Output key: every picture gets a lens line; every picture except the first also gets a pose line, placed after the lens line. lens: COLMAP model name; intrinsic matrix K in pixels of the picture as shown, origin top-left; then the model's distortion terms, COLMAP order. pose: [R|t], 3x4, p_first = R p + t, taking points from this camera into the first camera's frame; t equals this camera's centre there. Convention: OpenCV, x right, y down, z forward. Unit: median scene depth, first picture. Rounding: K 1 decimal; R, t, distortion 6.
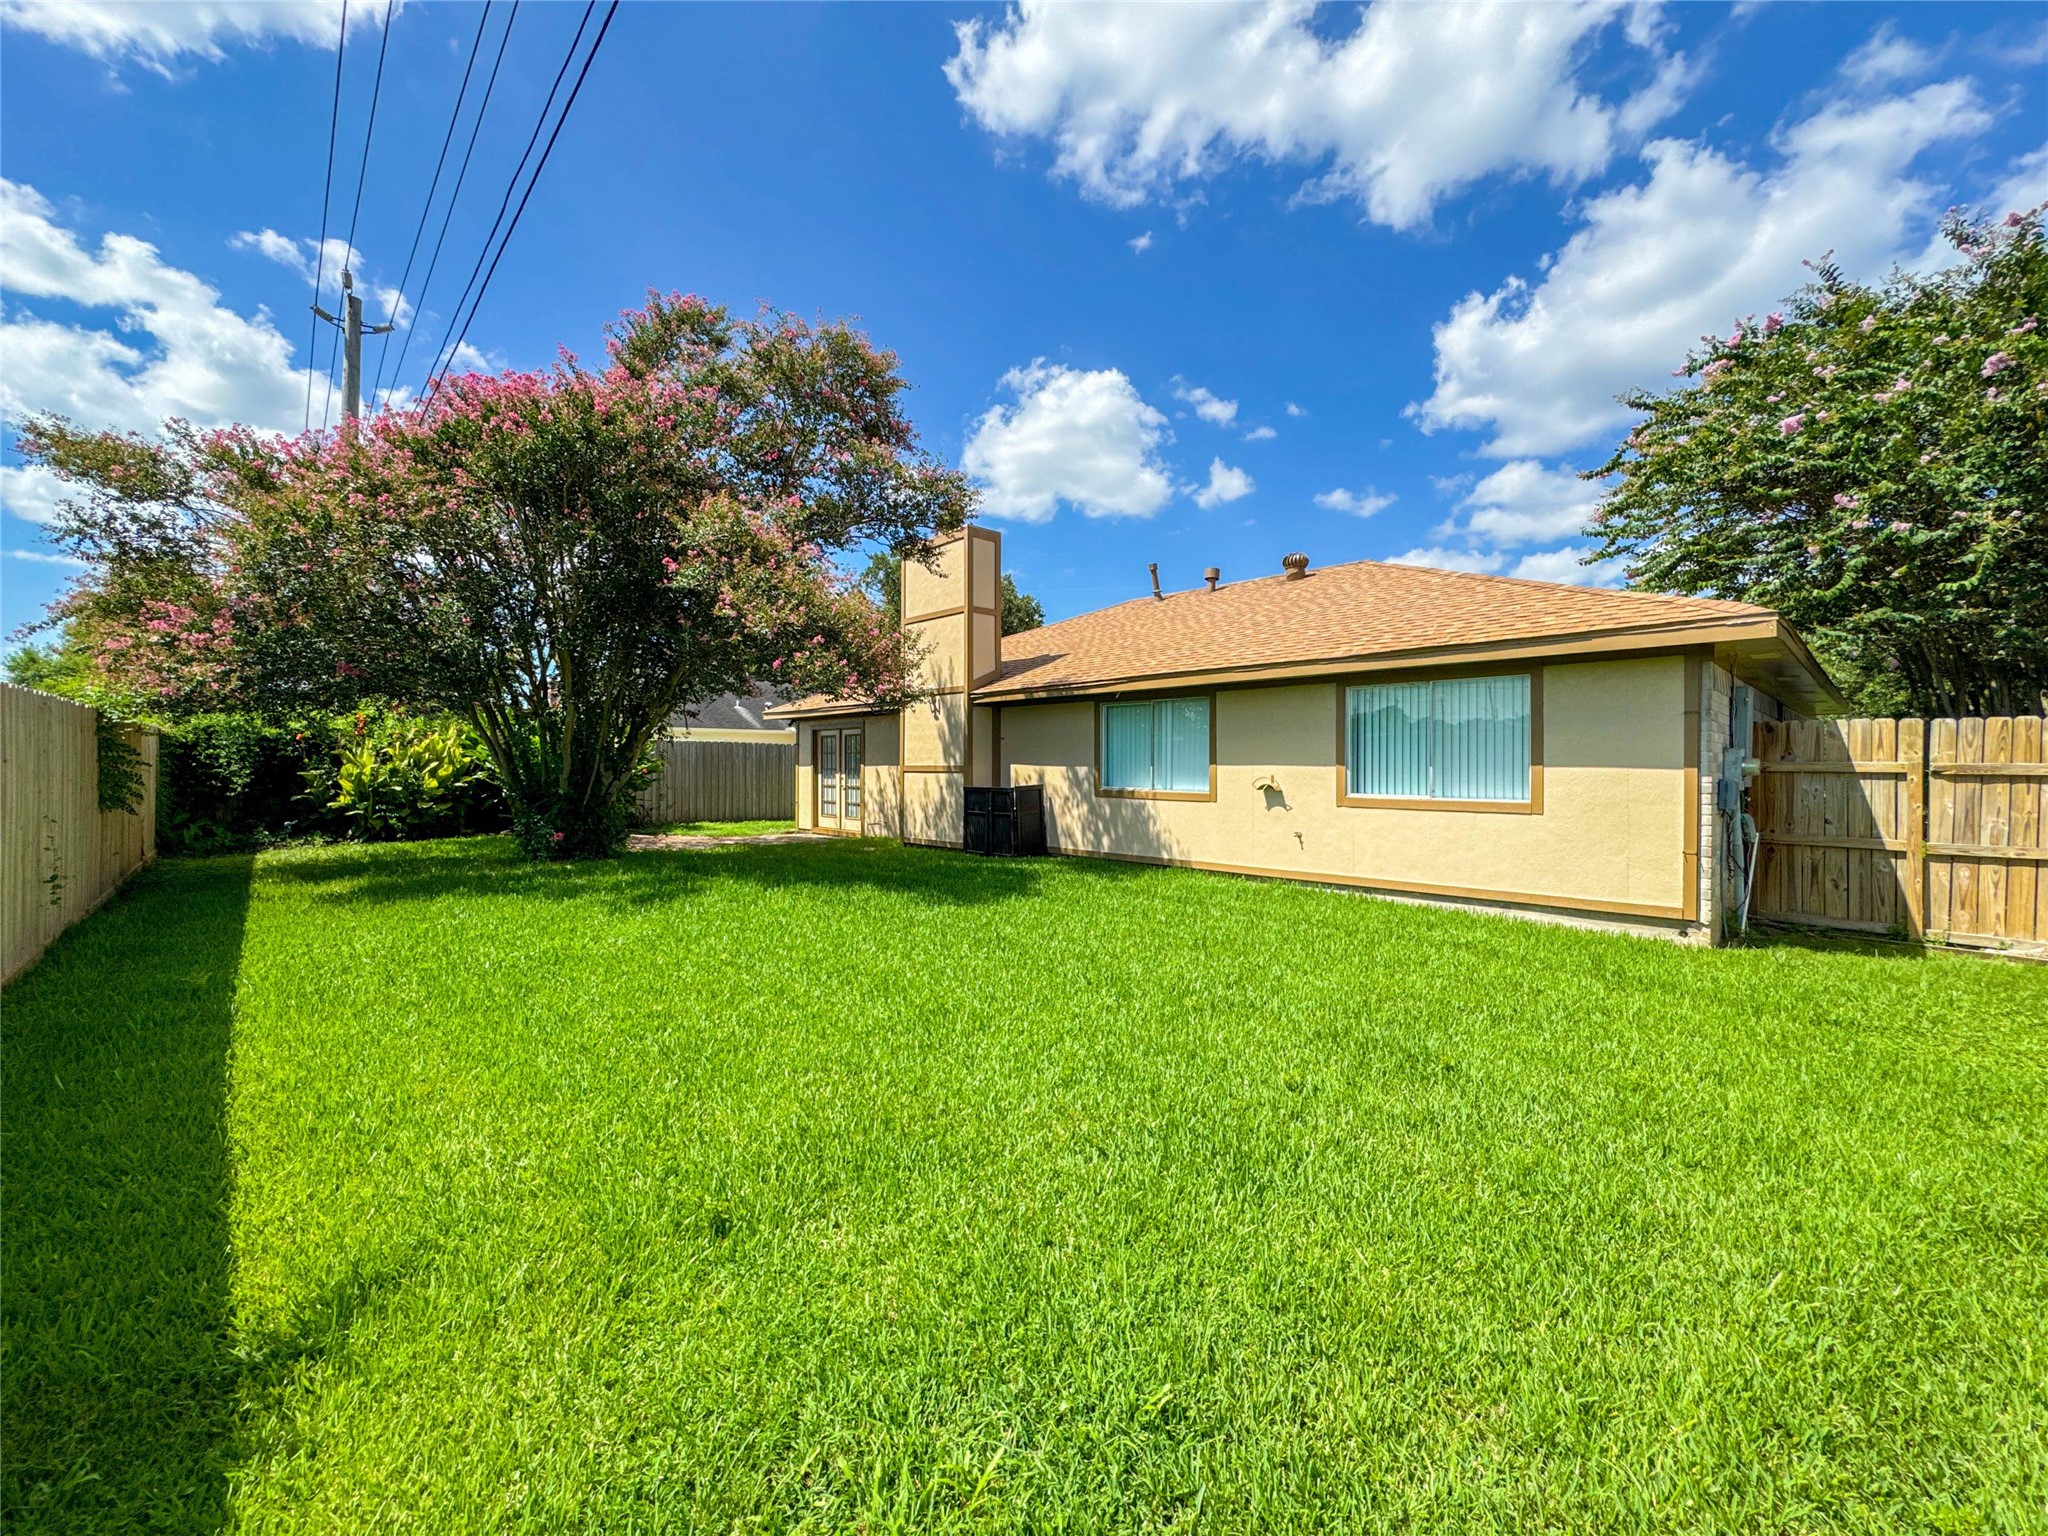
lens RADIAL K [[845.5, 0, 1032.8], [0, 845.5, 763.8], [0, 0, 1]] dist [-0.039533, 0.017859]
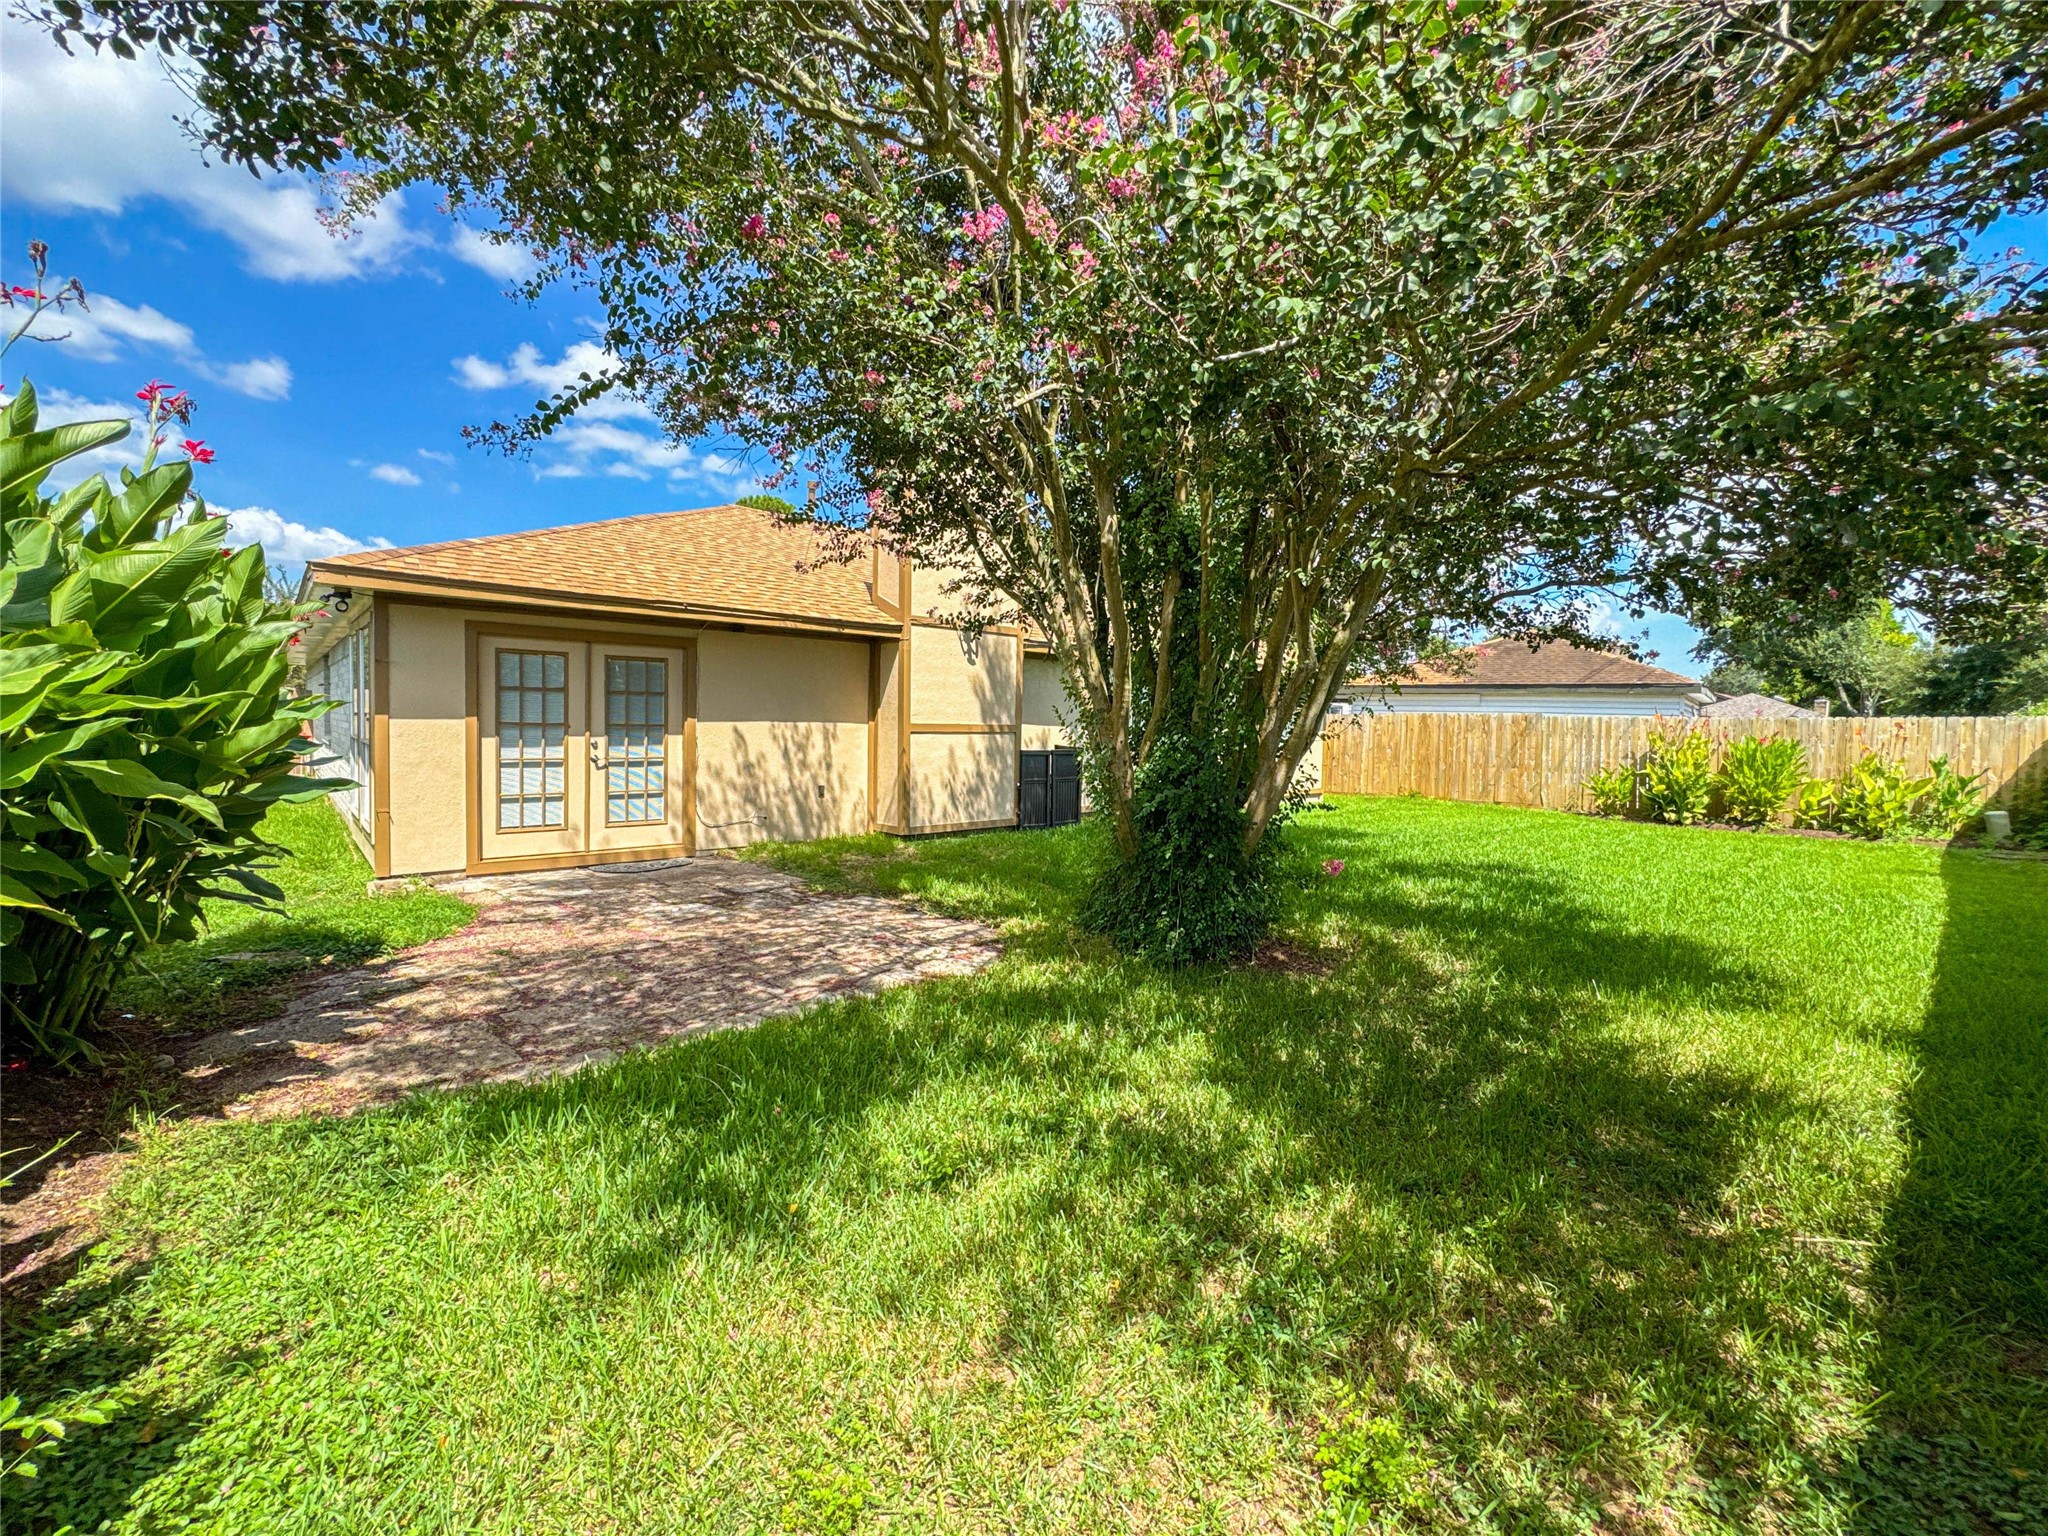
lens RADIAL K [[882.5, 0, 1031.8], [0, 882.5, 777.6], [0, 0, 1]] dist [0.001972, 0.000957]
pose [[0.072894, -0.051399, 0.996014, -0.775242], [-0.019724, 0.998402, 0.052965, 0.004311], [-0.997145, -0.023506, 0.071764, 0.774927]]
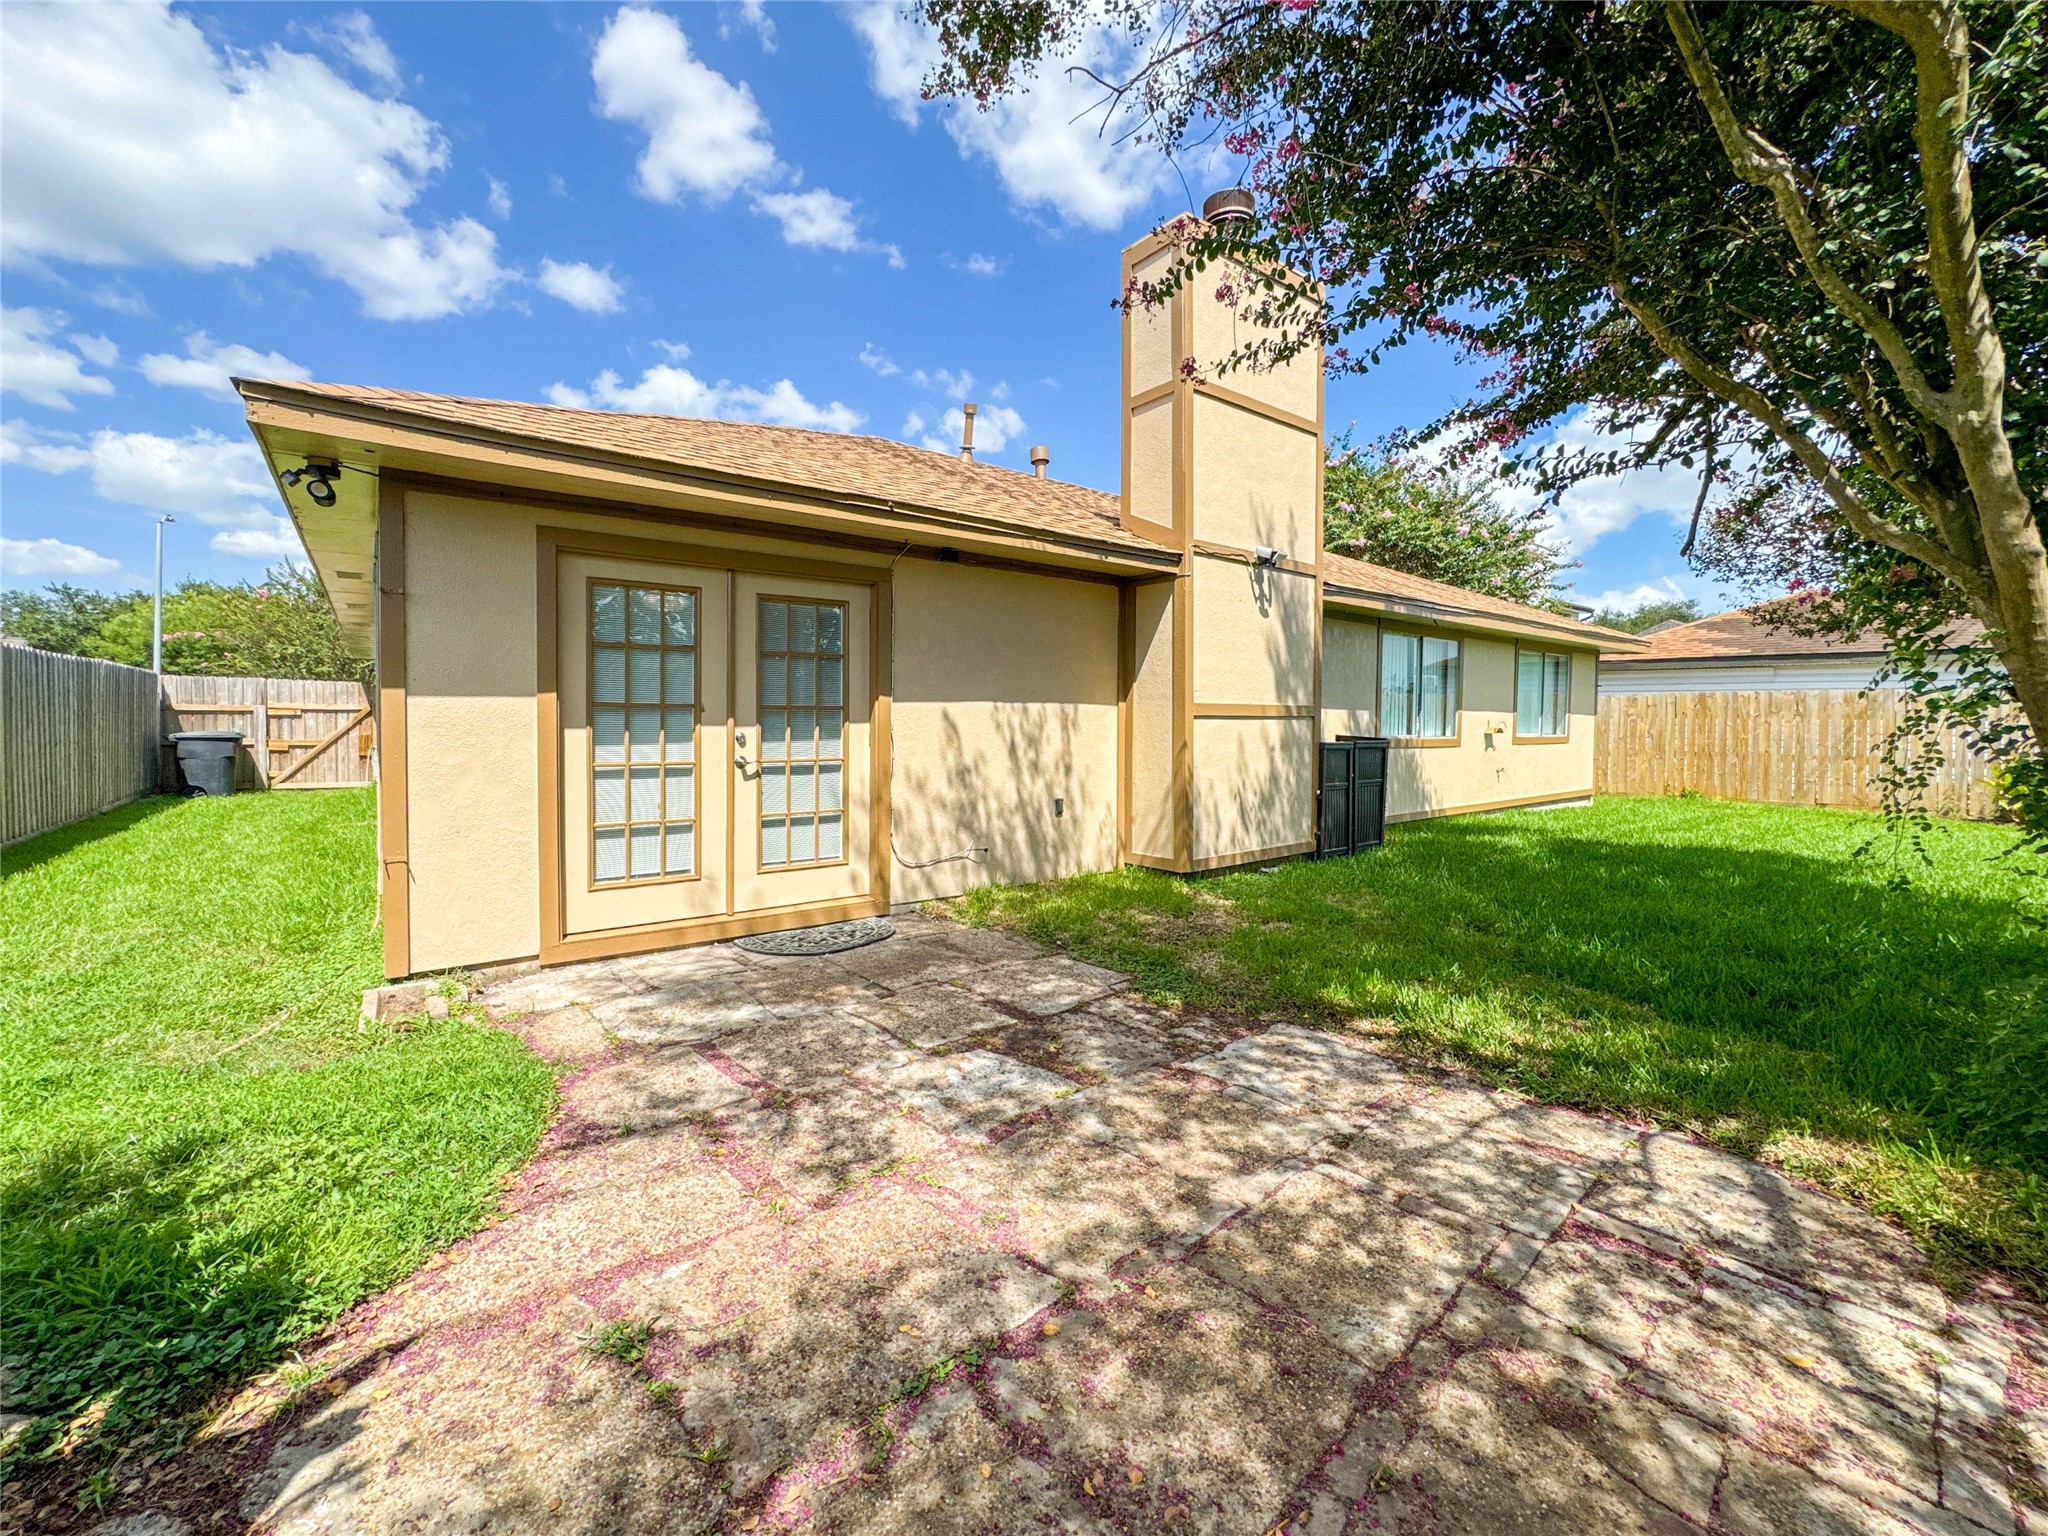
lens RADIAL K [[845.5, 0, 1032.8], [0, 845.5, 763.8], [0, 0, 1]] dist [-0.039533, 0.017859]
pose [[0.119660, -0.041316, 0.991955, -0.550692], [-0.007881, 0.999063, 0.042562, 0.013141], [-0.992784, -0.012911, 0.119223, 0.938204]]
